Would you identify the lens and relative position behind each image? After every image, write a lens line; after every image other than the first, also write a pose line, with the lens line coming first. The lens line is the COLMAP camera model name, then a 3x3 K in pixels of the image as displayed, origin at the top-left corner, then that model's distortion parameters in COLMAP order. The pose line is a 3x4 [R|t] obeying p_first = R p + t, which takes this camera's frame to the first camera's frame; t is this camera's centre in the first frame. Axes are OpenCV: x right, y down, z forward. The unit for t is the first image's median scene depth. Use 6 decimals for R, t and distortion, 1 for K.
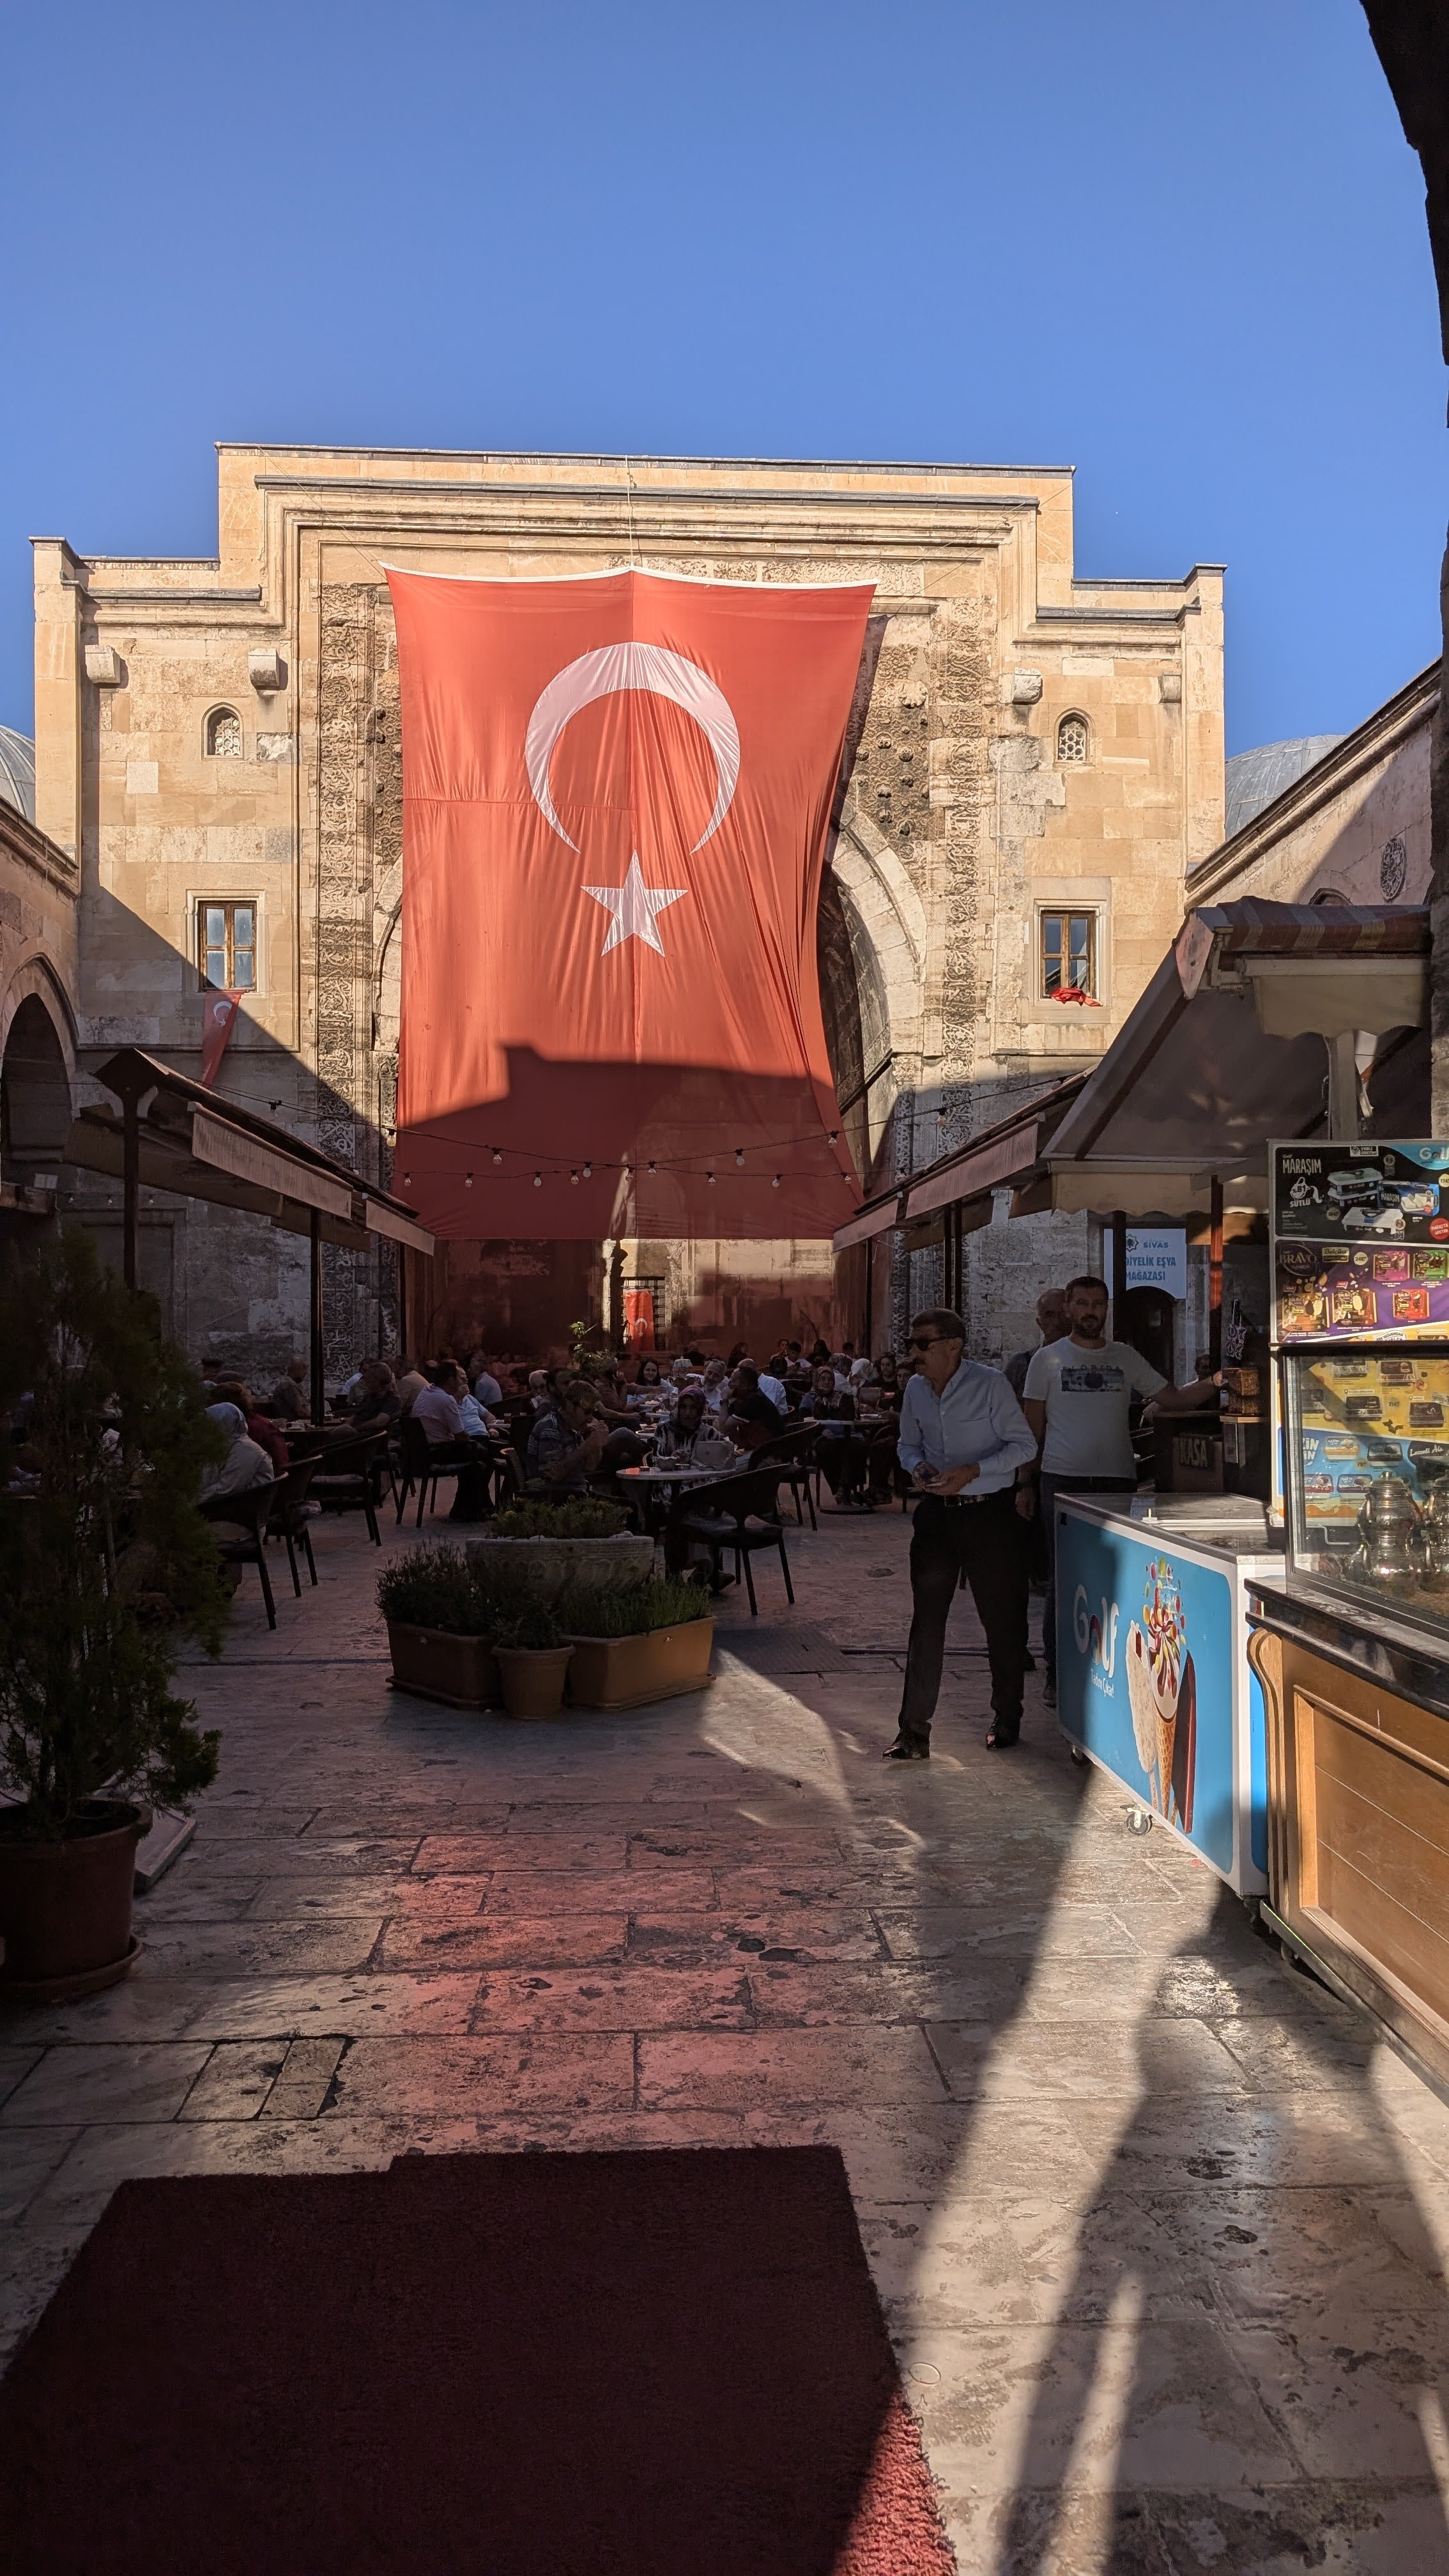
lens RADIAL K [[1854.8, 0, 740.7], [0, 1854.8, 1318.2], [0, 0, 1]] dist [0.044415, -0.065645]
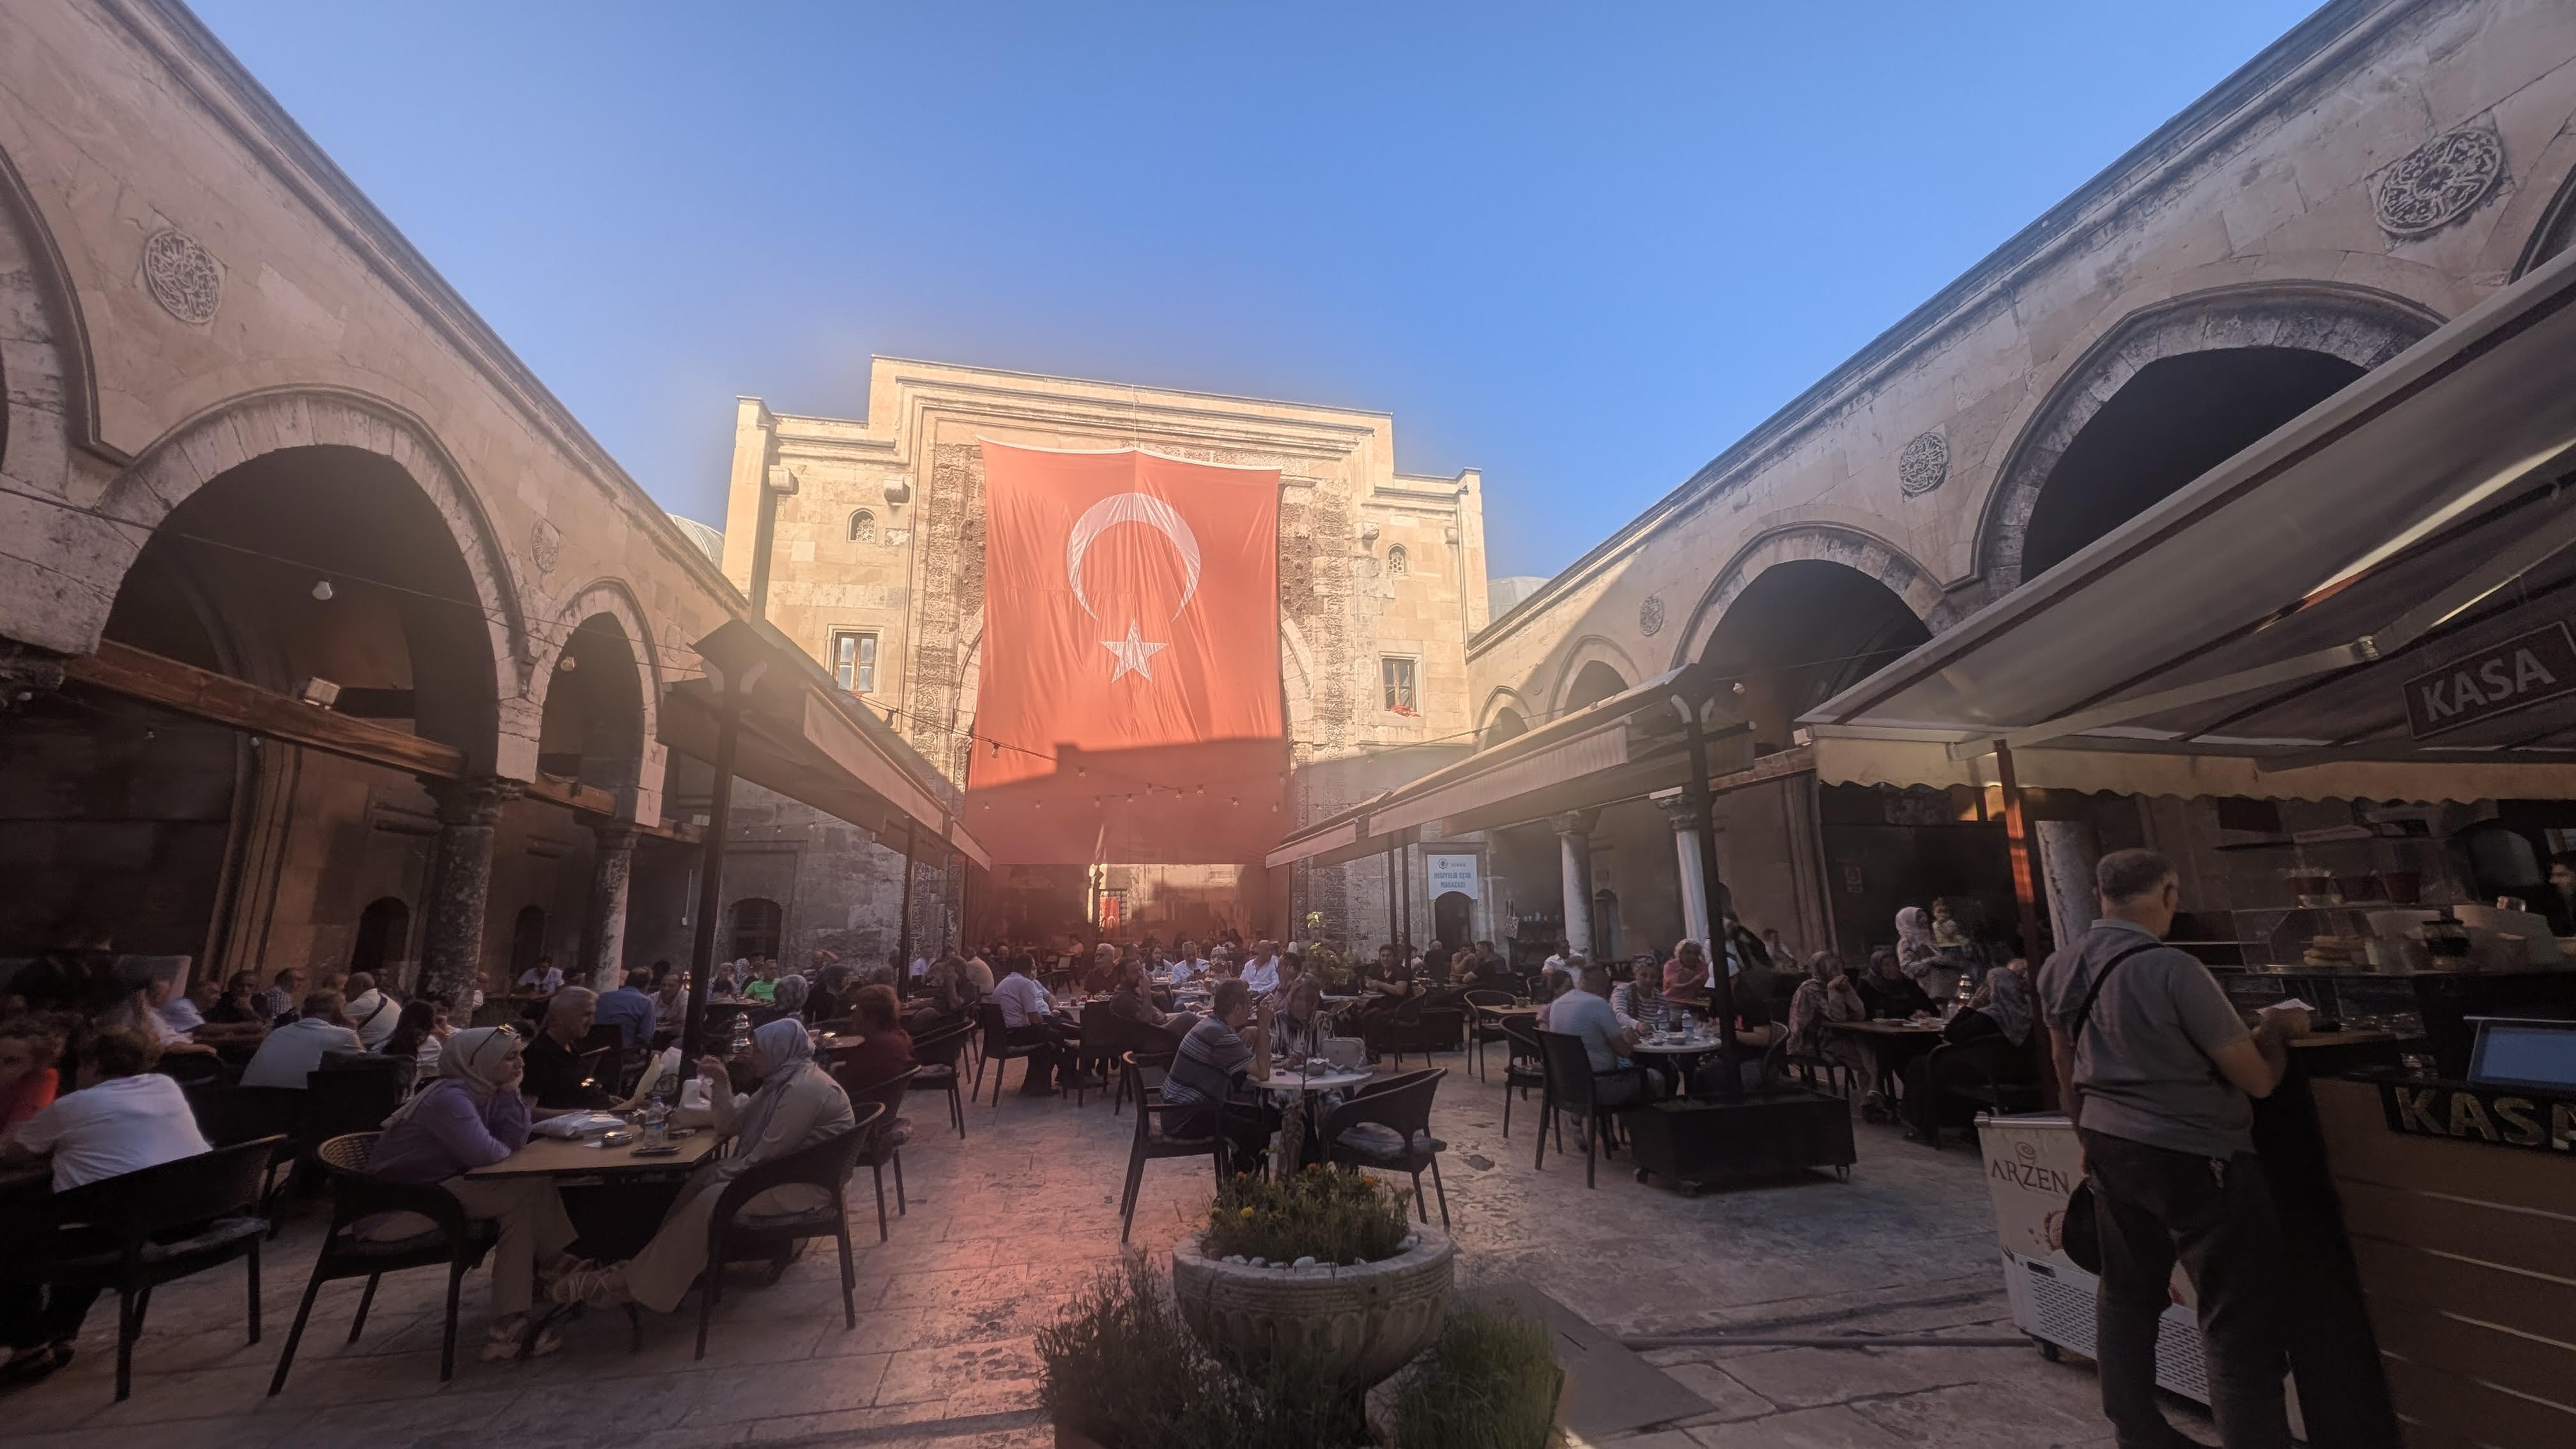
lens RADIAL K [[957.9, 0, 1286.6], [0, 957.9, 720.4], [0, 0, 1]] dist [0.014034, -0.000620]
pose [[0.986924, 0.021708, 0.159719, -0.056350], [0.010509, 0.980115, -0.198151, 0.000965], [-0.160844, 0.197238, 0.967071, 0.211863]]
